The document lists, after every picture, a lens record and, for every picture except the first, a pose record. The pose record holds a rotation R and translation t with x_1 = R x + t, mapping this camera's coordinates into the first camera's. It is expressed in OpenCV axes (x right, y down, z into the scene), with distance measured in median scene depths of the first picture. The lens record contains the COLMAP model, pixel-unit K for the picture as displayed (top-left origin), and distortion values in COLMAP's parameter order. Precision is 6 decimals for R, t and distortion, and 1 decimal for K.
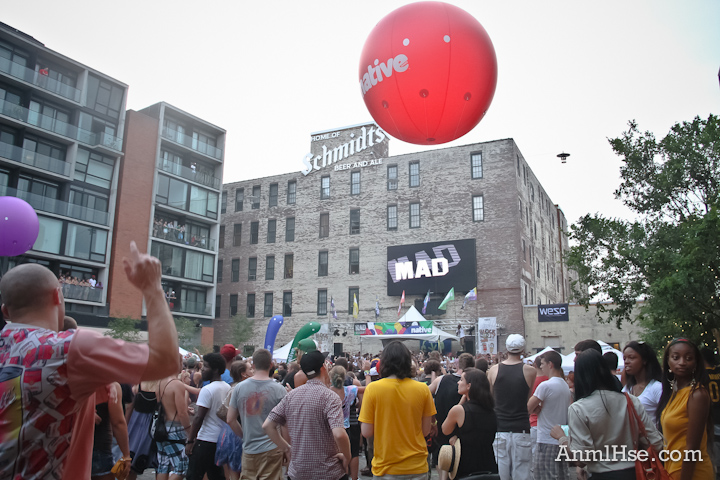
lens RADIAL K [[580.2, 0, 360.0], [0, 580.2, 240.0], [0, 0, 1]] dist [-0.167912, 0.122534]
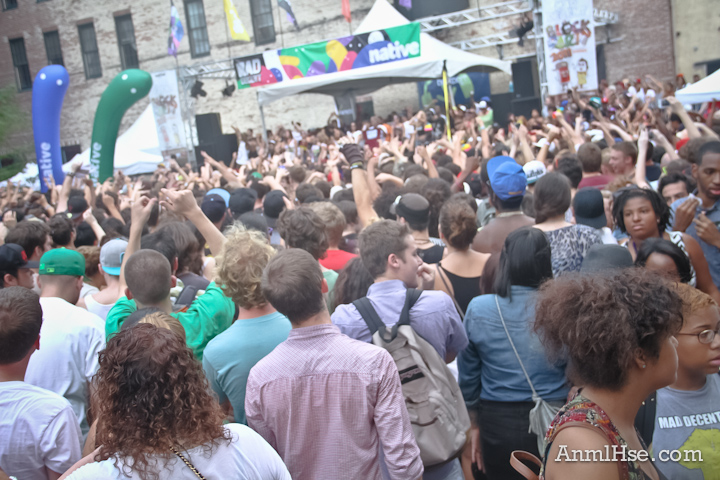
lens RADIAL K [[898.8, 0, 360.0], [0, 898.8, 240.0], [0, 0, 1]] dist [0.061477, 0.055502]
pose [[0.990318, -0.127638, -0.054571, 0.093353], [0.138324, 0.940388, 0.310703, 0.078708], [0.011660, -0.315244, 0.948939, 0.365177]]
